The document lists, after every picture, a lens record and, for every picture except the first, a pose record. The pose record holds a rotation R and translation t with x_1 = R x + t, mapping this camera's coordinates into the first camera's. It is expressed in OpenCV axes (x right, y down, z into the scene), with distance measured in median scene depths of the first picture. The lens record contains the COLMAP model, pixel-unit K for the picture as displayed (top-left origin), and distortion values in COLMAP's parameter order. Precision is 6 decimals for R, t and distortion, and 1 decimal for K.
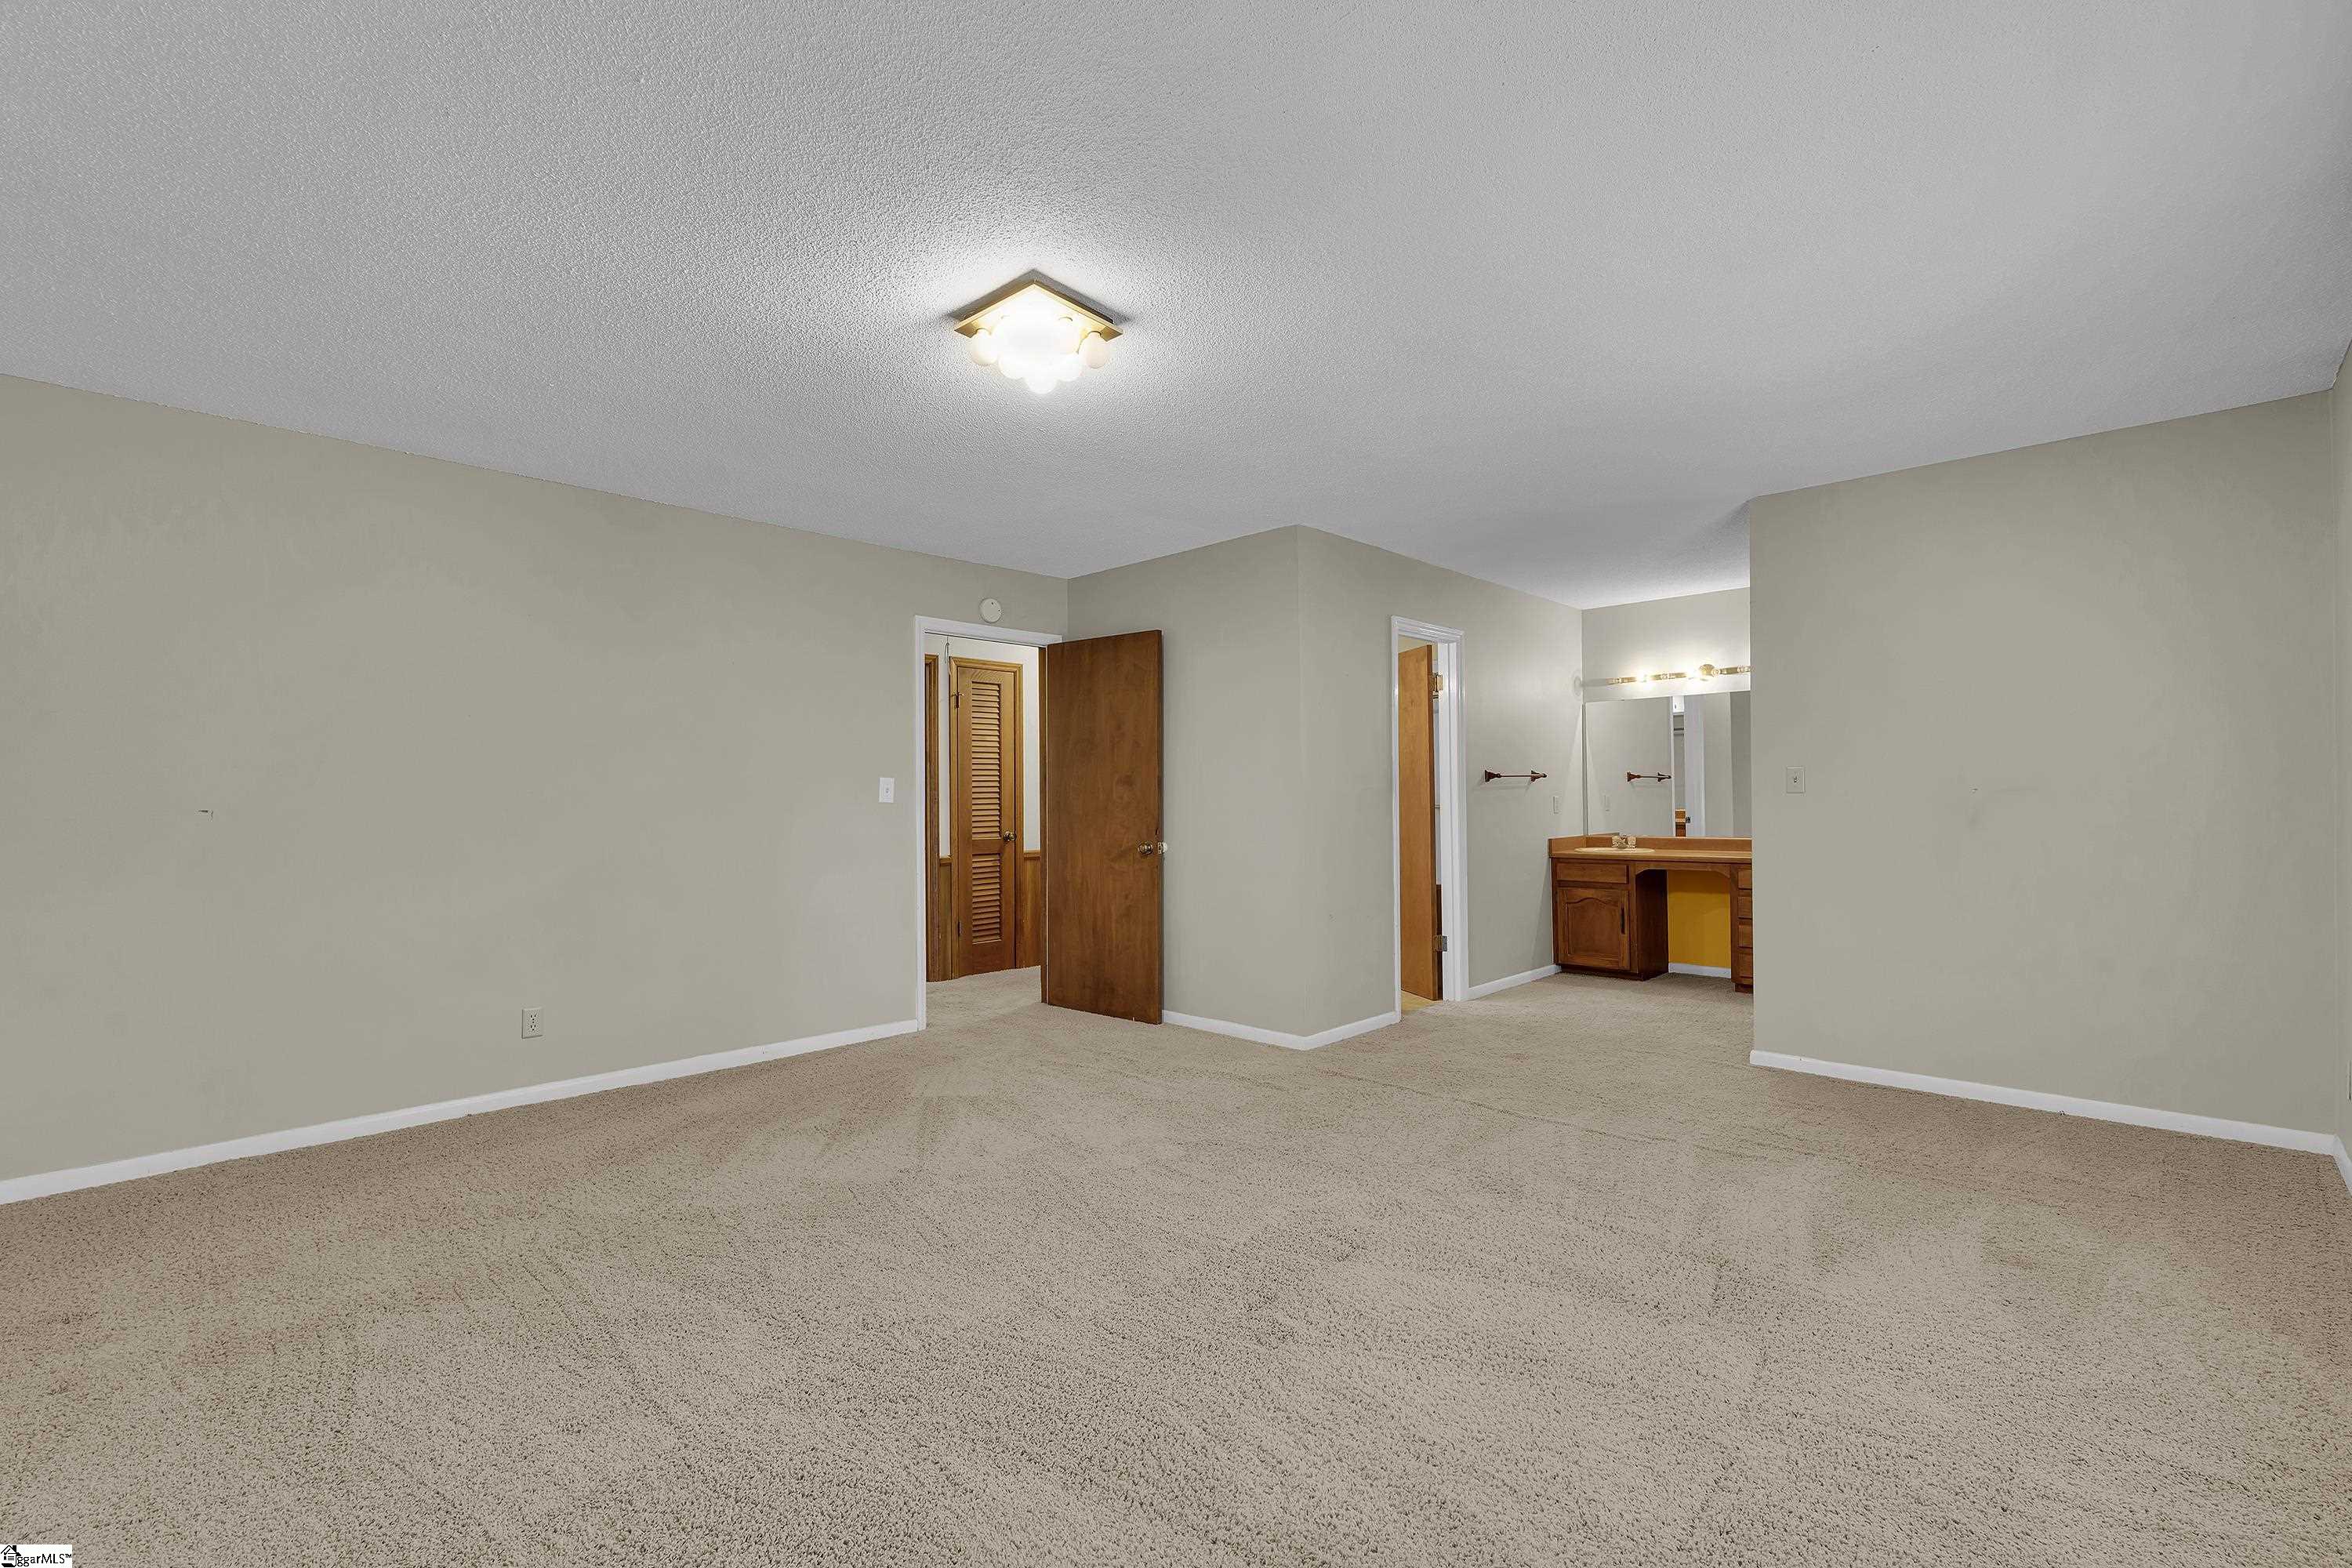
lens RADIAL K [[1038.0, 0, 1184.5], [0, 1038.0, 782.7], [0, 0, 1]] dist [0.001311, 0.000102]
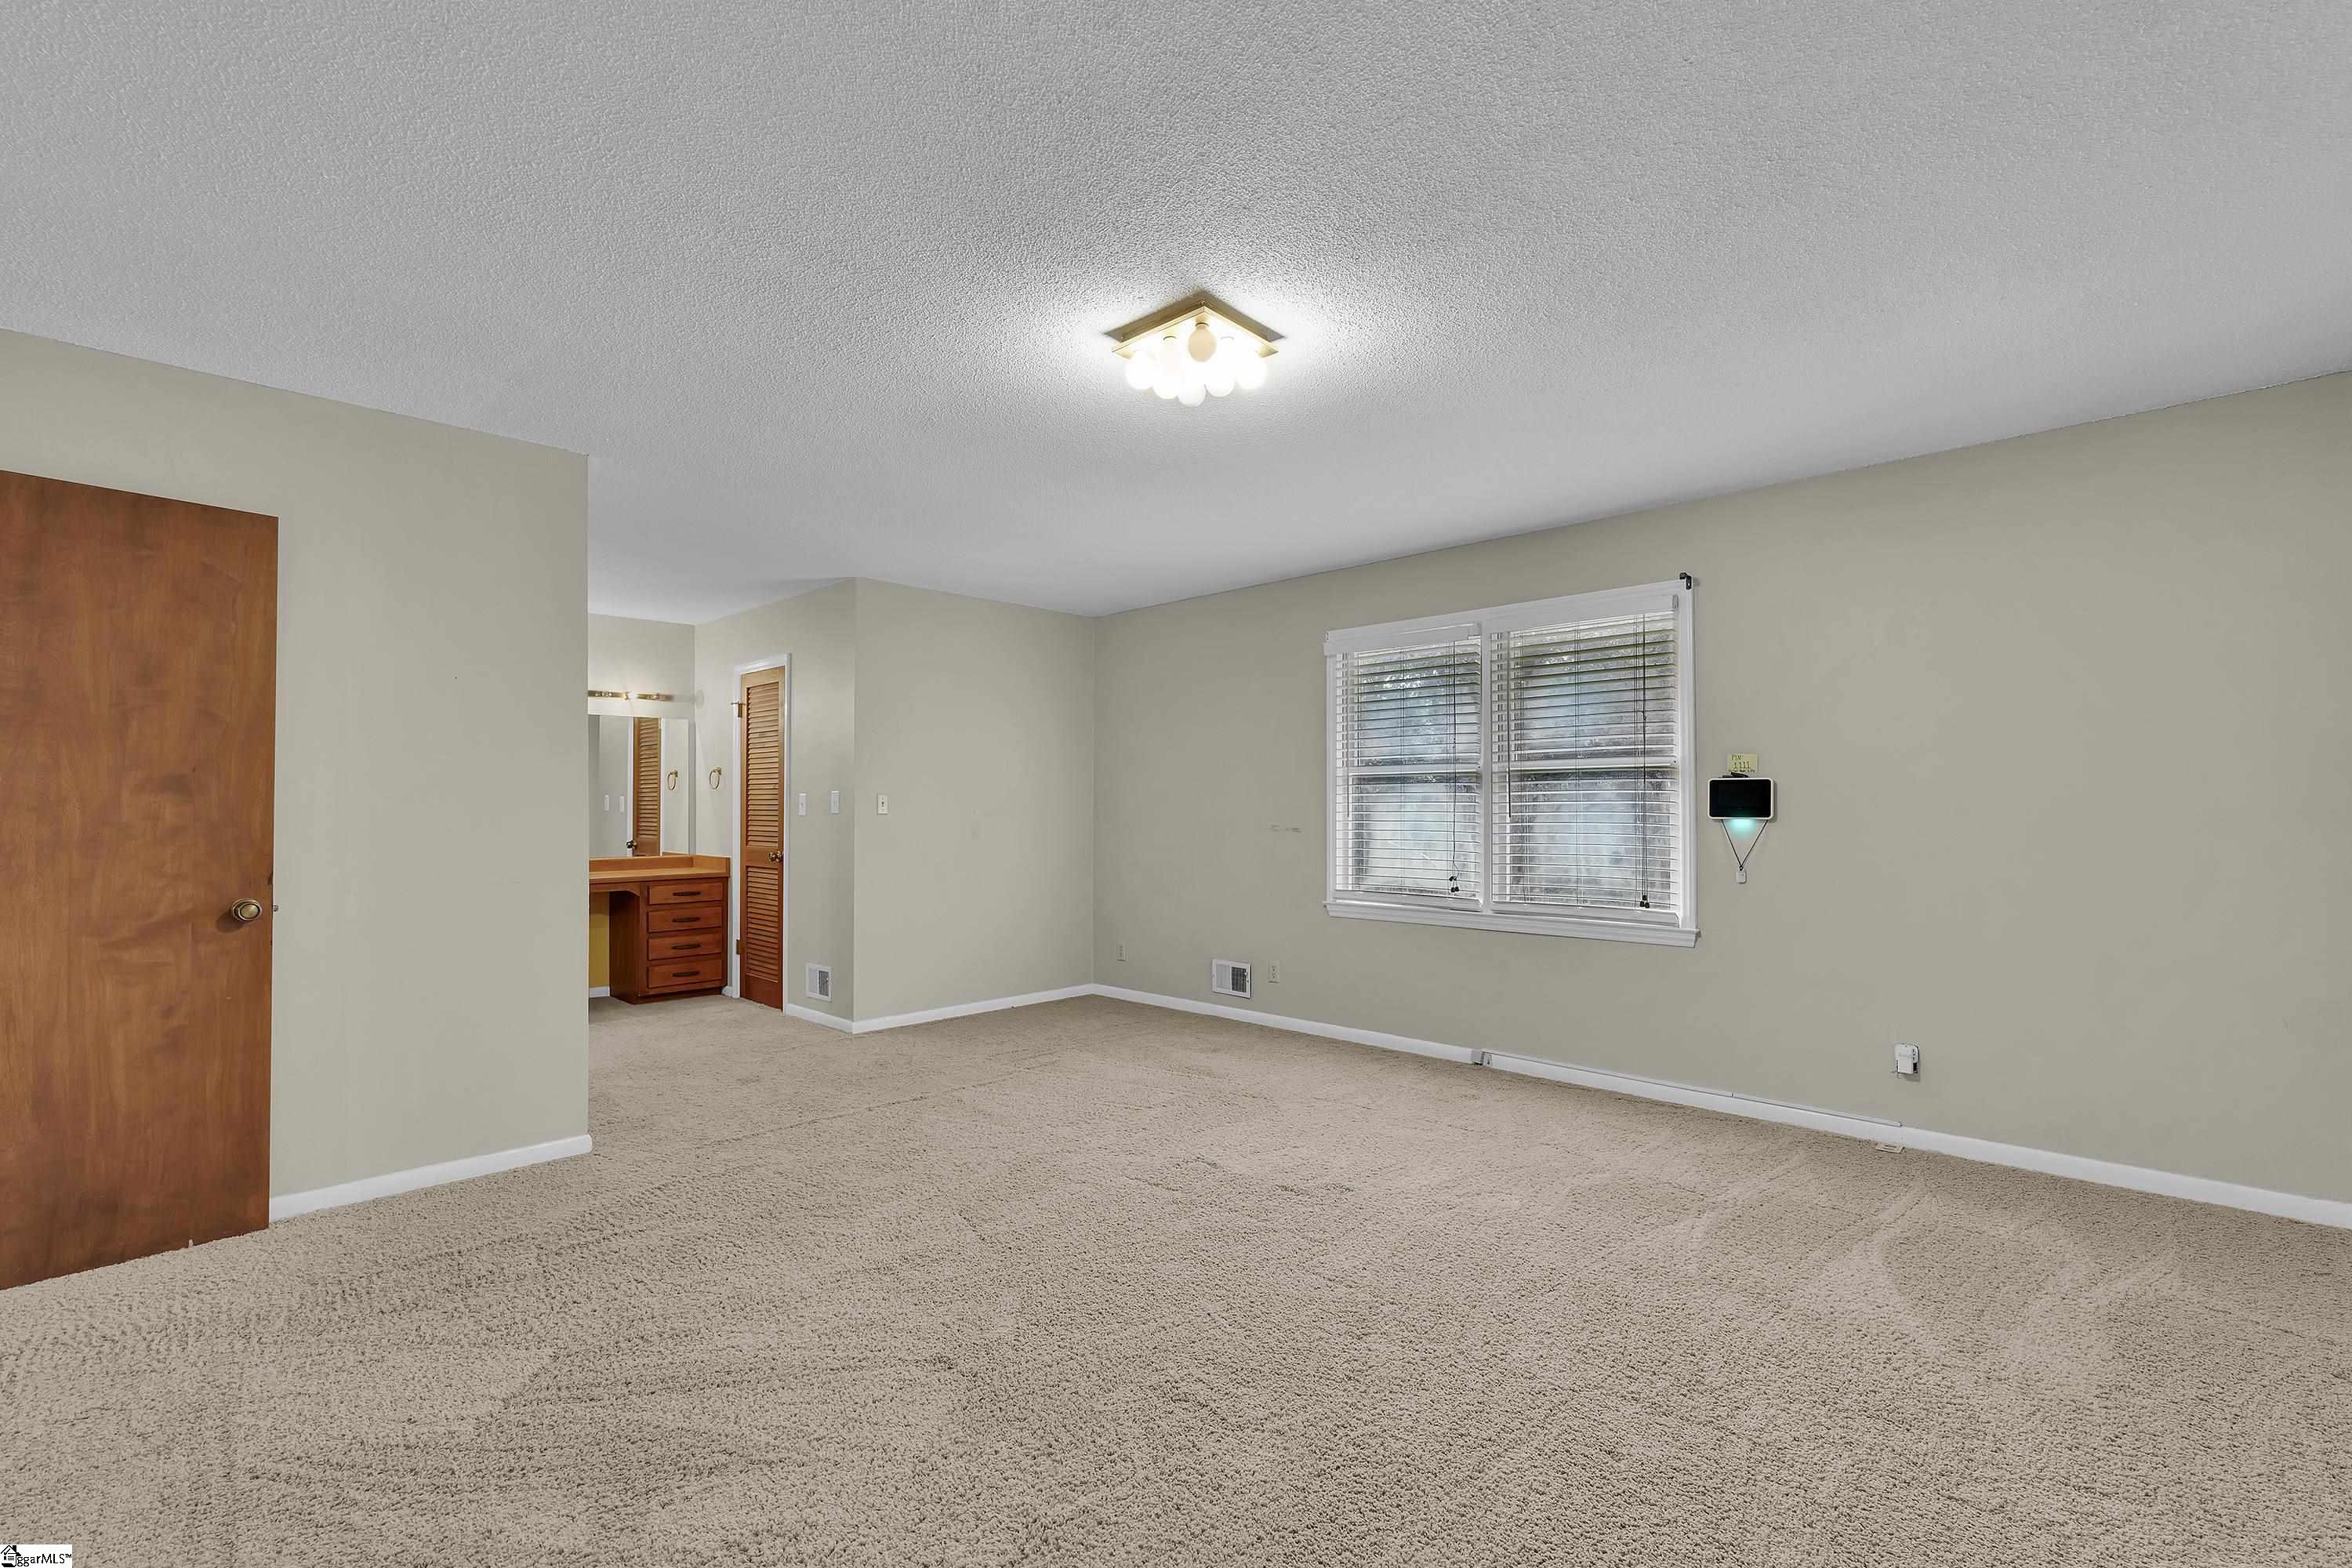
lens RADIAL K [[1038.0, 0, 1184.4], [0, 1038.0, 800.5], [0, 0, 1]] dist [0.001311, 0.000102]
pose [[-0.005499, 0.017794, 0.999827, -0.573843], [-0.019588, 0.999648, -0.017898, 0.005096], [-0.999793, -0.019683, -0.005149, 0.503582]]
